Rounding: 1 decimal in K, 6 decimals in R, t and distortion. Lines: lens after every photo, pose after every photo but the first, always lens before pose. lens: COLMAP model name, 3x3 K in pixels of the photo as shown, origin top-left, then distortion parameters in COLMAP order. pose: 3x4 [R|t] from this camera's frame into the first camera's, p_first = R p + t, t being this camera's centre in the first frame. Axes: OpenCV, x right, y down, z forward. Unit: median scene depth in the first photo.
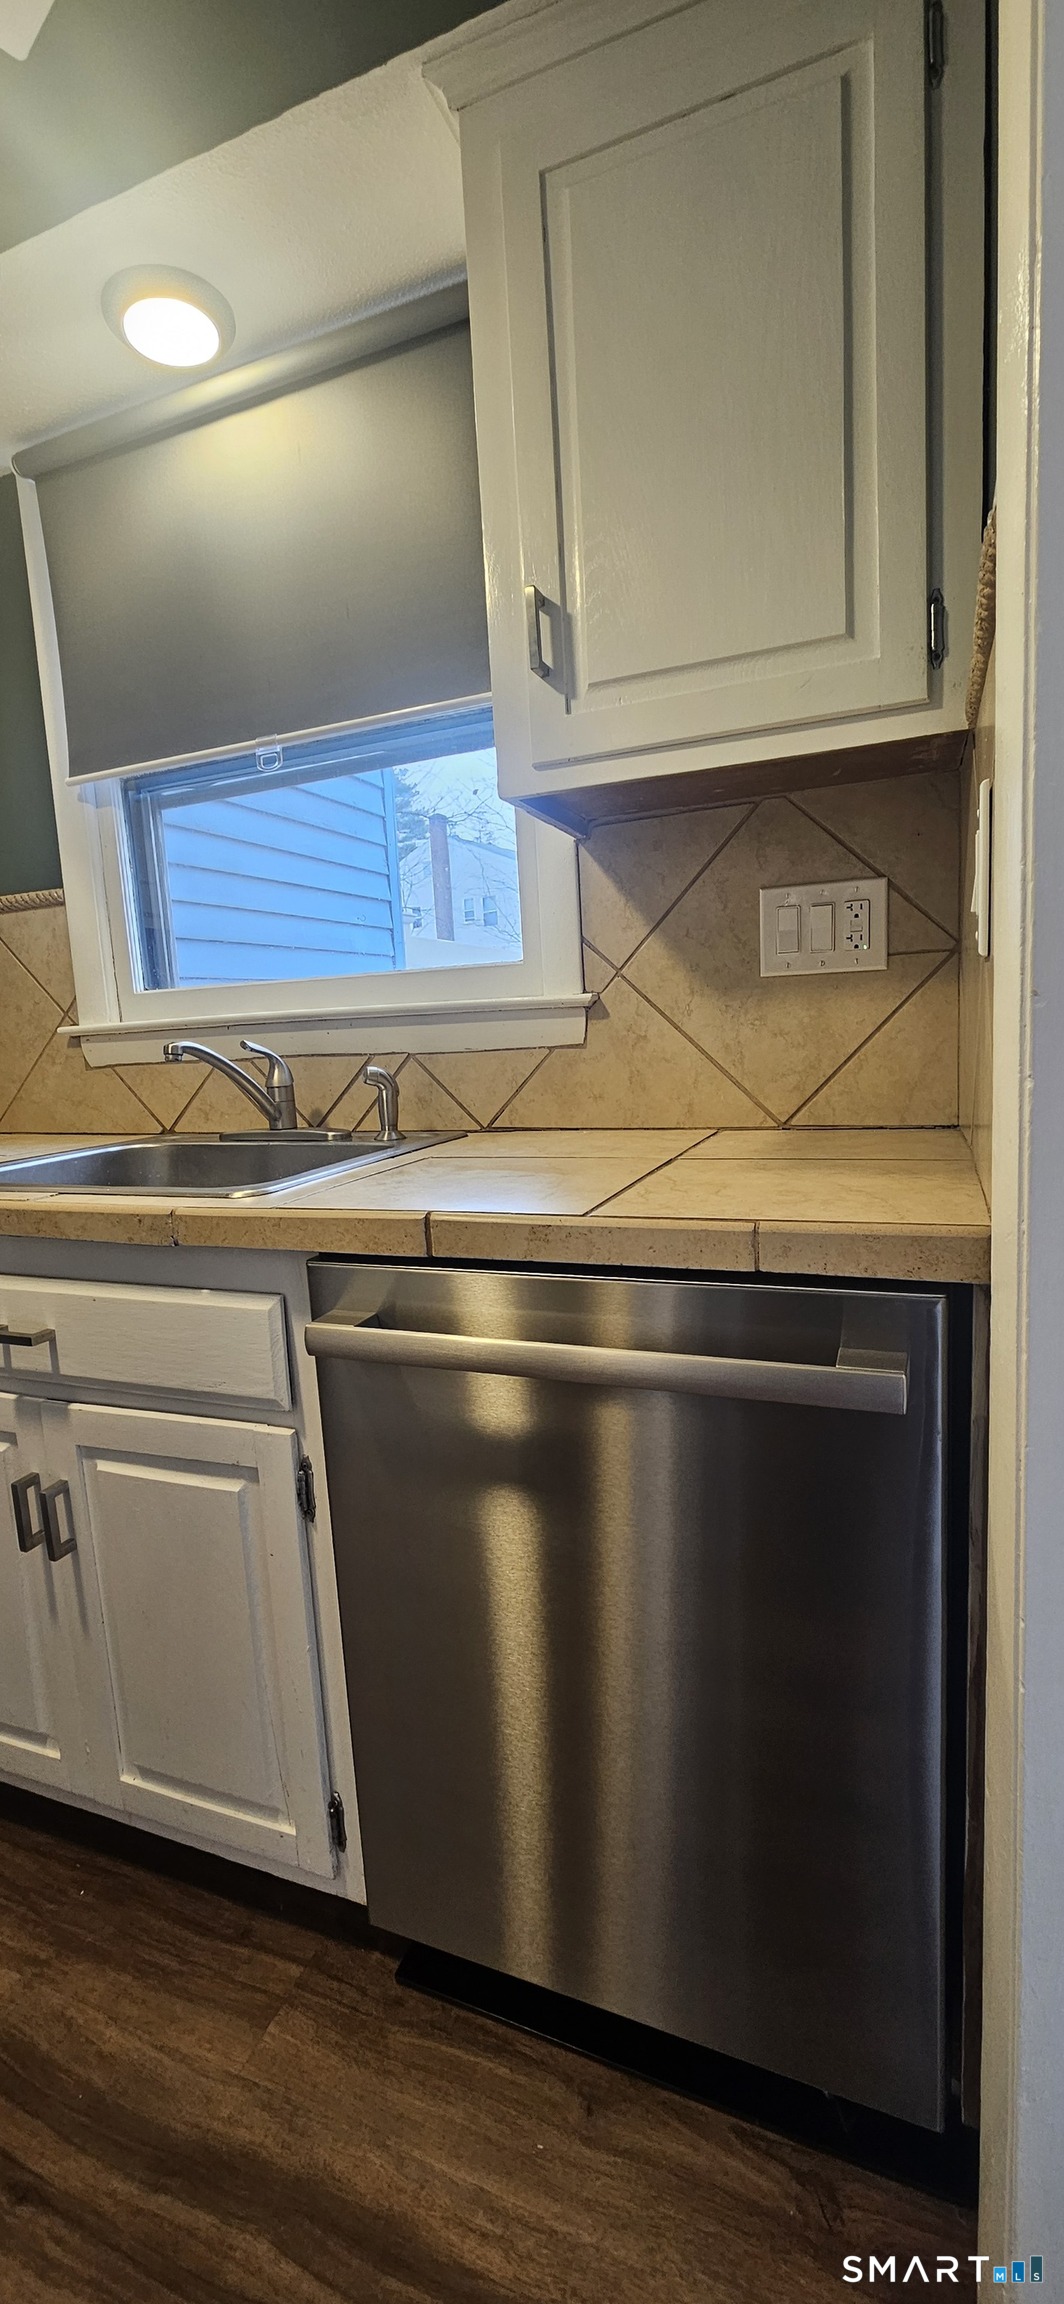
lens RADIAL K [[942.0, 0, 526.5], [0, 942.0, 1153.0], [0, 0, 1]] dist [-0.000932, -0.000293]
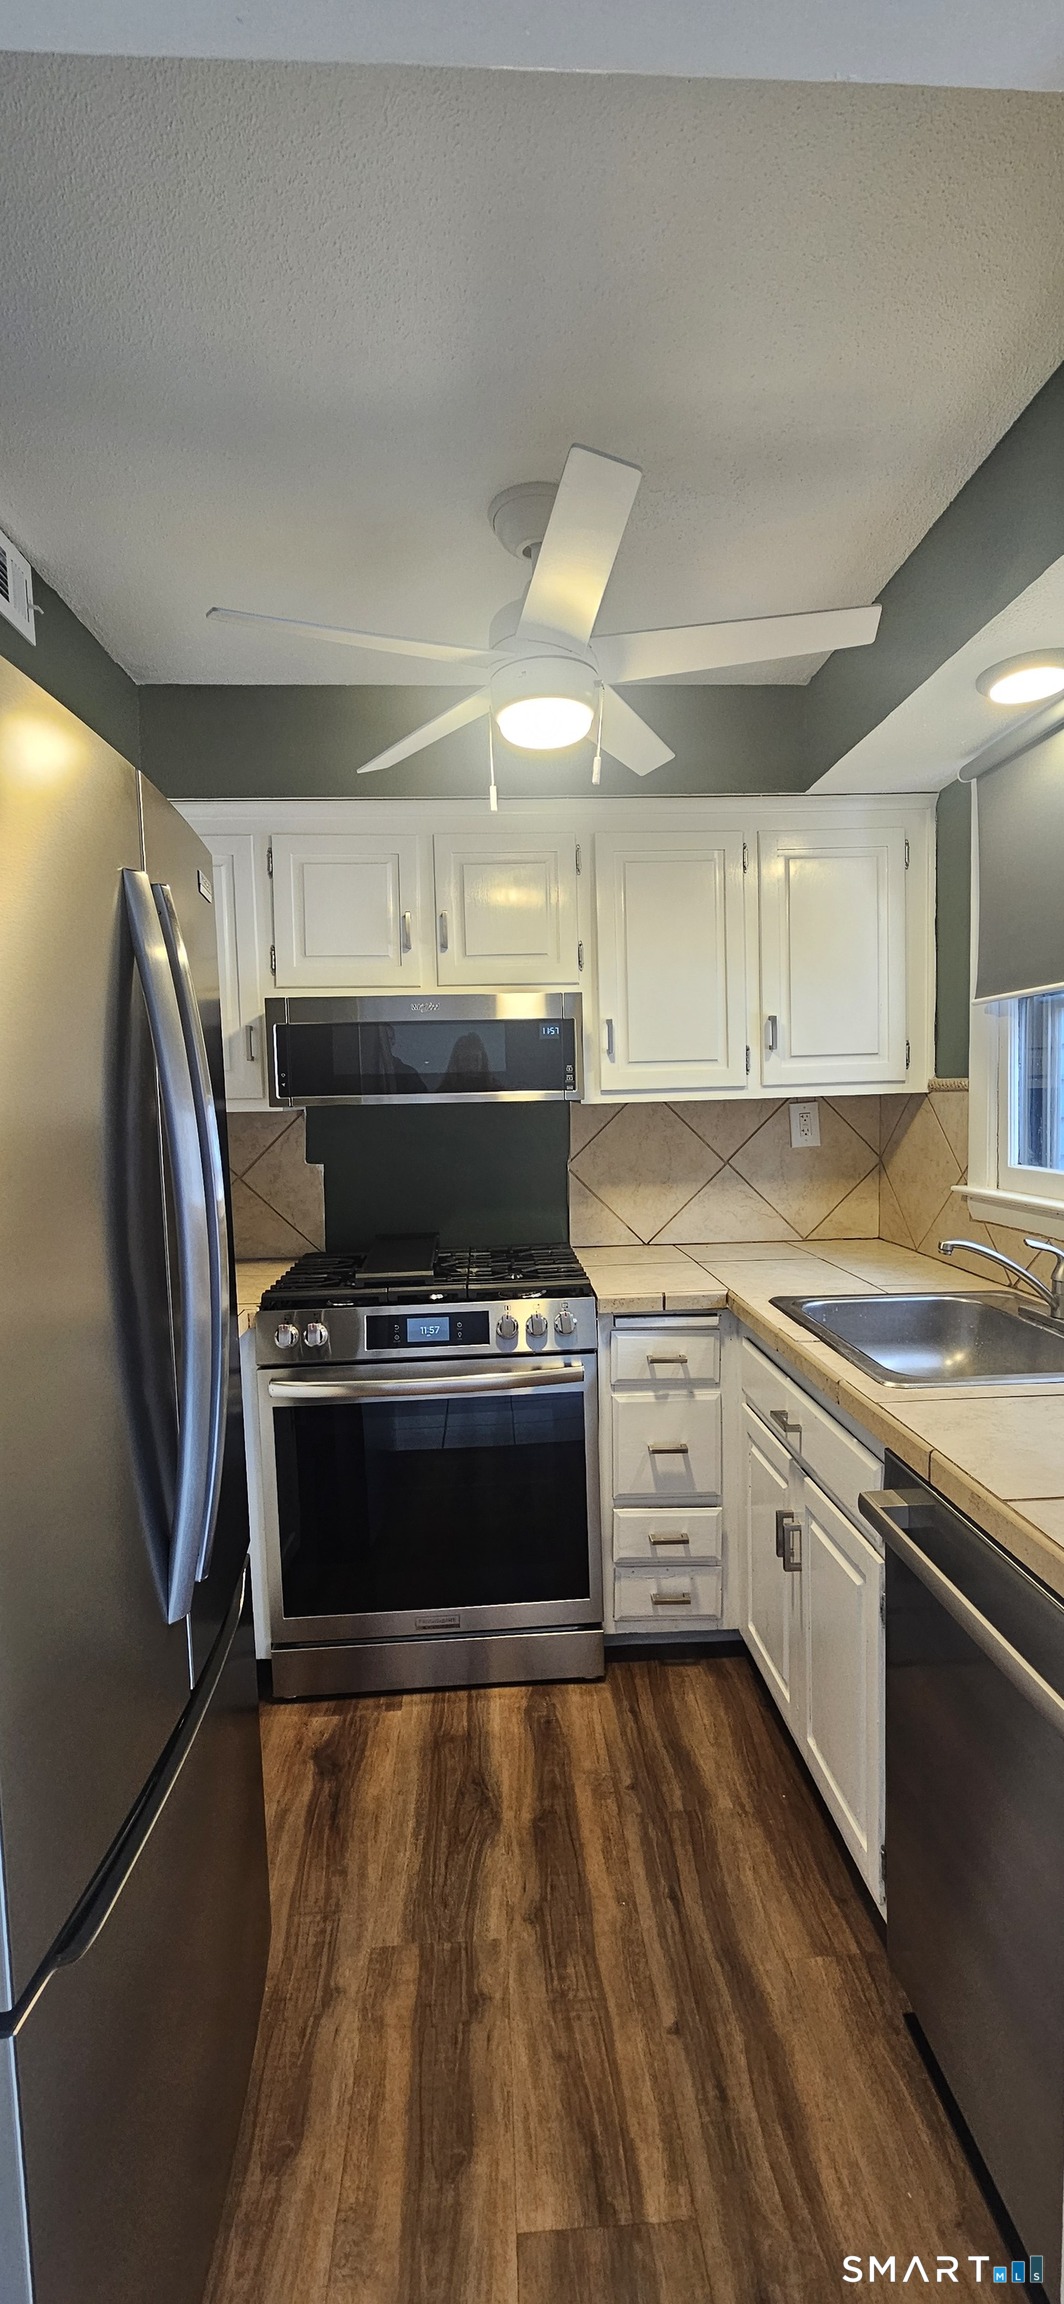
lens RADIAL K [[942.0, 0, 526.5], [0, 942.0, 1153.0], [0, 0, 1]] dist [-0.000932, -0.000293]
pose [[0.420652, 0.104152, -0.901224, 0.689224], [-0.123405, 0.990724, 0.056896, -0.304391], [0.898790, 0.087282, 0.429603, -0.119079]]
